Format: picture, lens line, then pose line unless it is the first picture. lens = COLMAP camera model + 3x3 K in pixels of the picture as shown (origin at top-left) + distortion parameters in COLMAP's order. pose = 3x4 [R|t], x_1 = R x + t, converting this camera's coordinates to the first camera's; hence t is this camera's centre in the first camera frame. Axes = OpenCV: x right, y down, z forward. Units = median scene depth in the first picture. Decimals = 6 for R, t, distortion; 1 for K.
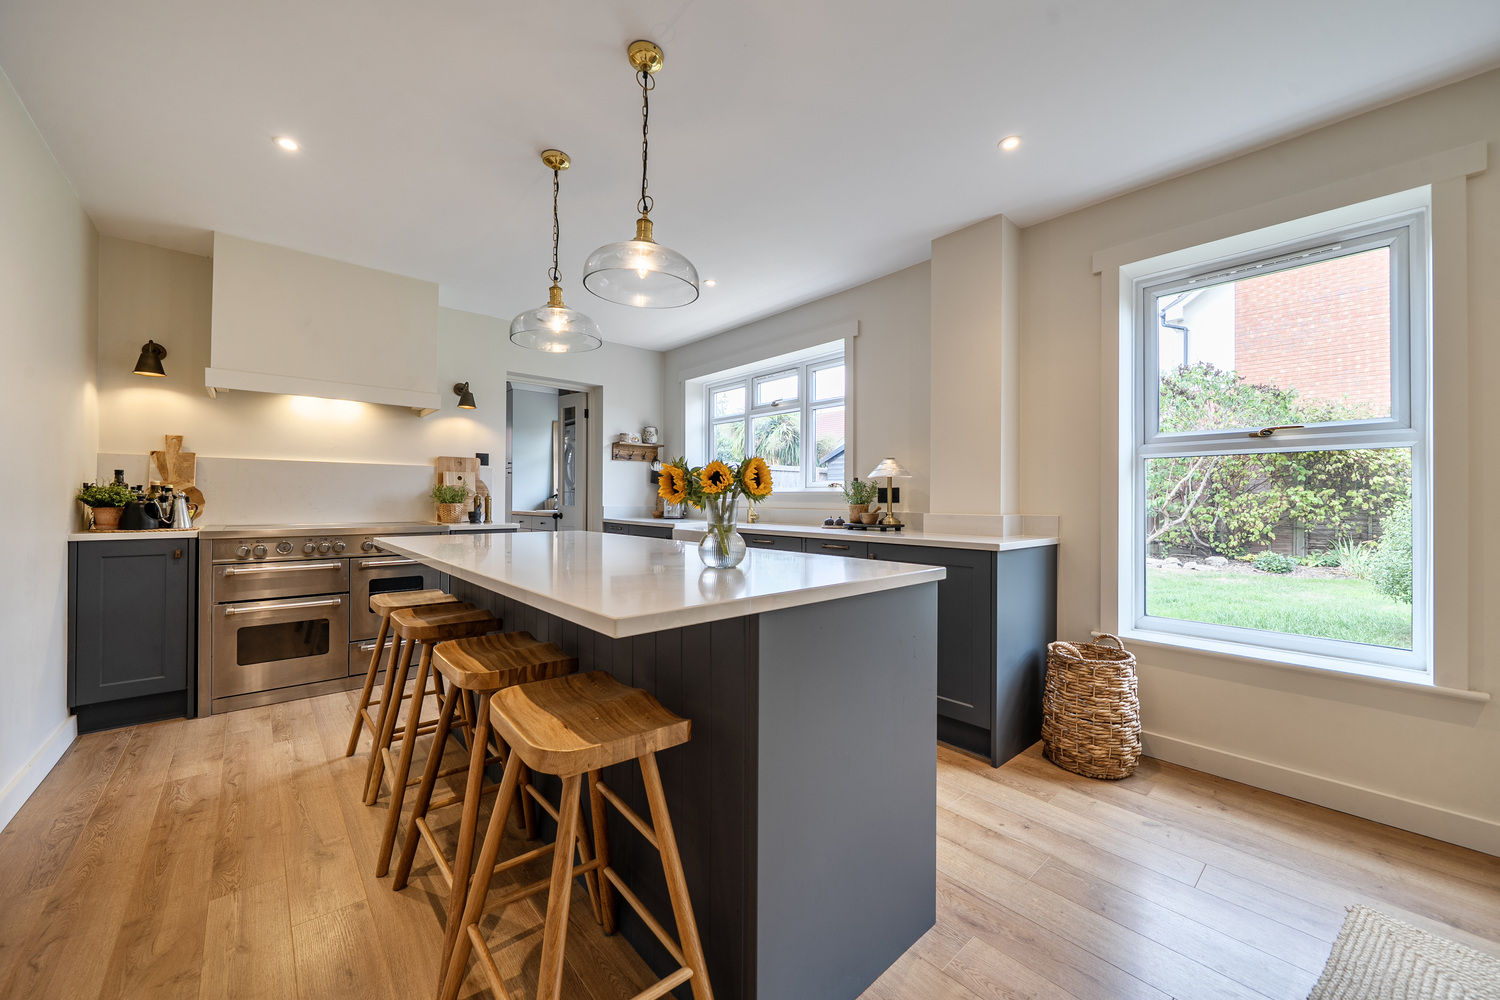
lens RADIAL K [[573.2, 0, 741.1], [0, 573.2, 496.4], [0, 0, 1]] dist [0.000361, 0.000030]
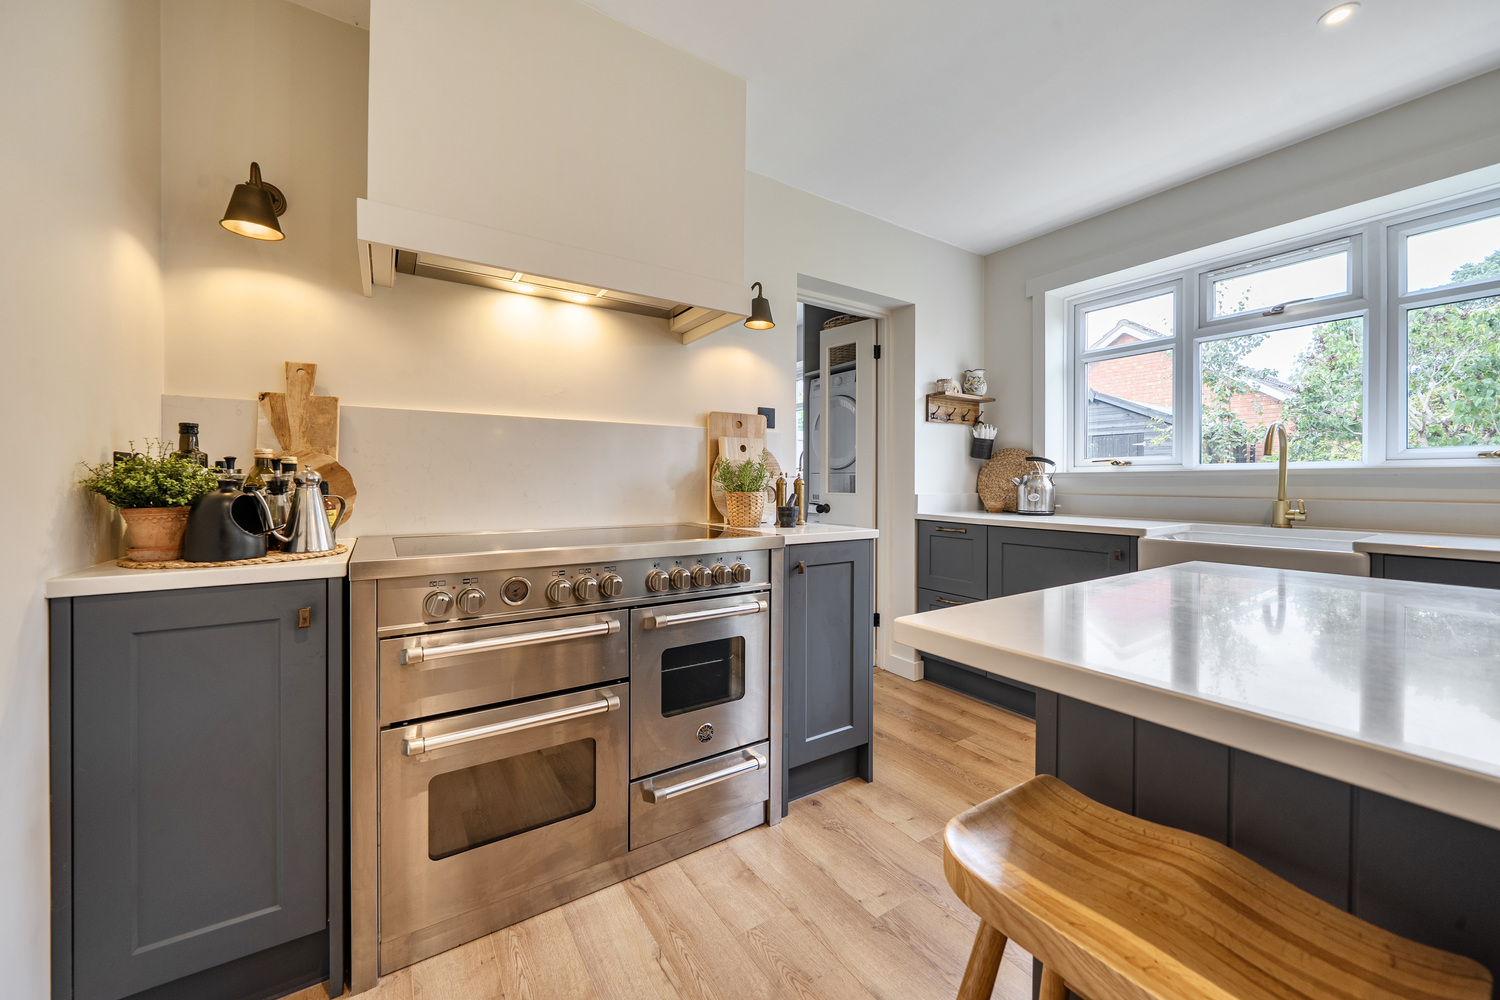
lens RADIAL K [[568.6, 0, 755.8], [0, 568.6, 483.4], [0, 0, 1]] dist [-0.001947, -0.000239]
pose [[0.992494, -0.003893, -0.122233, -0.528580], [0.004670, 0.999971, 0.006067, 0.000686], [0.122206, -0.006592, 0.992483, 0.550889]]
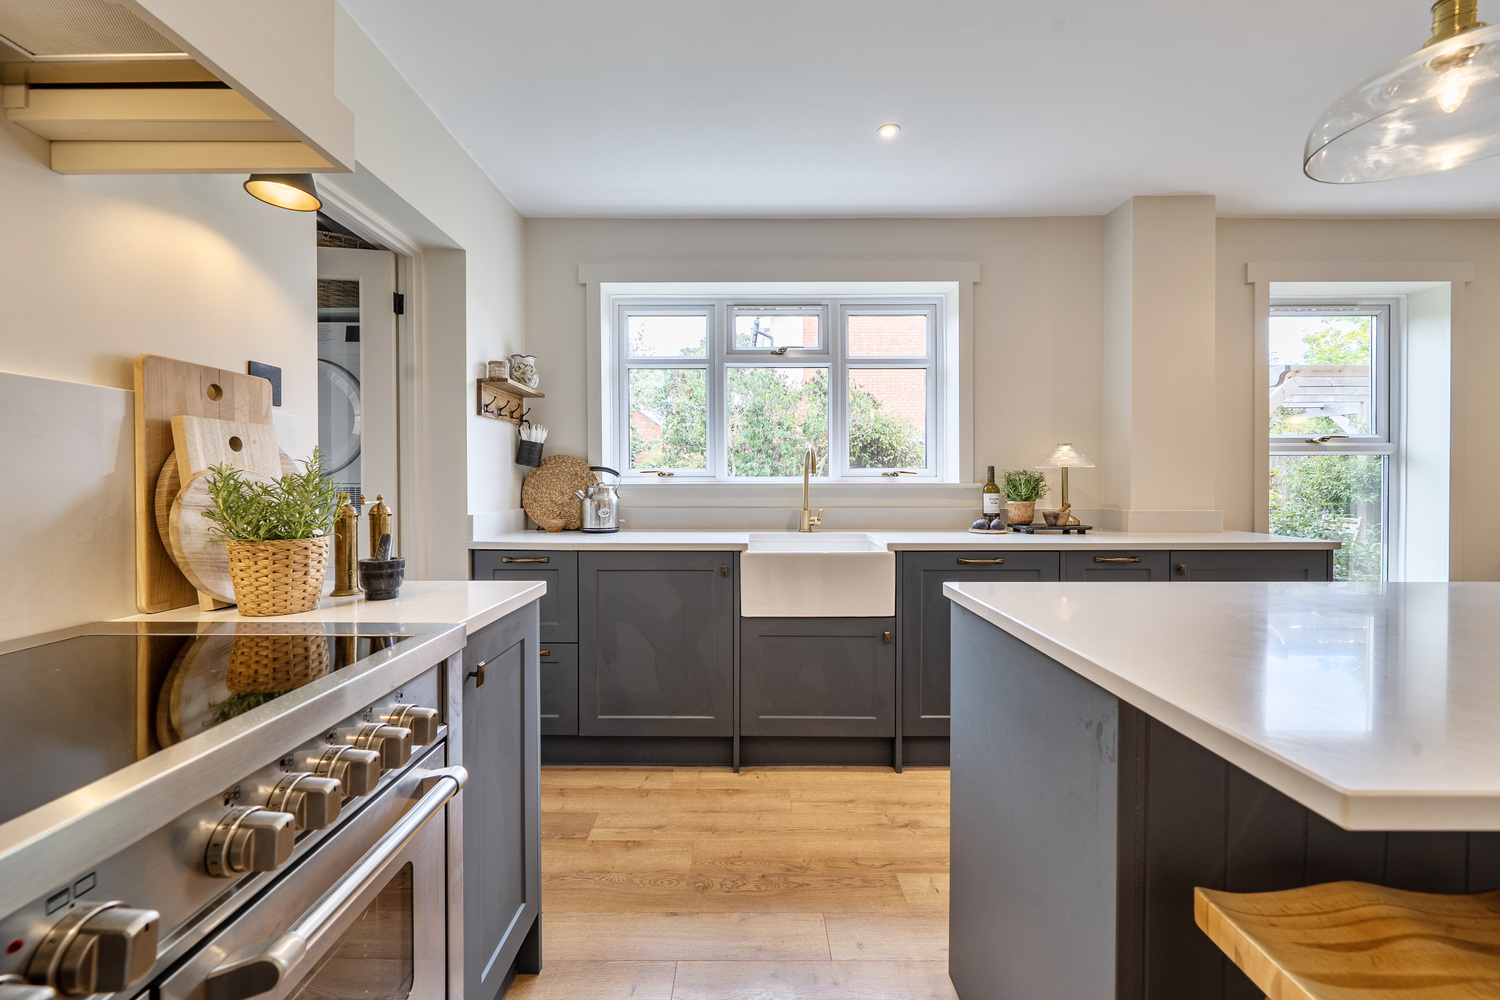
lens RADIAL K [[599.9, 0, 742.8], [0, 599.9, 486.8], [0, 0, 1]] dist [-0.001125, 0.000193]
pose [[0.657625, -0.012334, 0.753245, -0.712389], [0.000369, 0.999871, 0.016050, -0.020059], [-0.753346, -0.010277, 0.657544, 0.808441]]
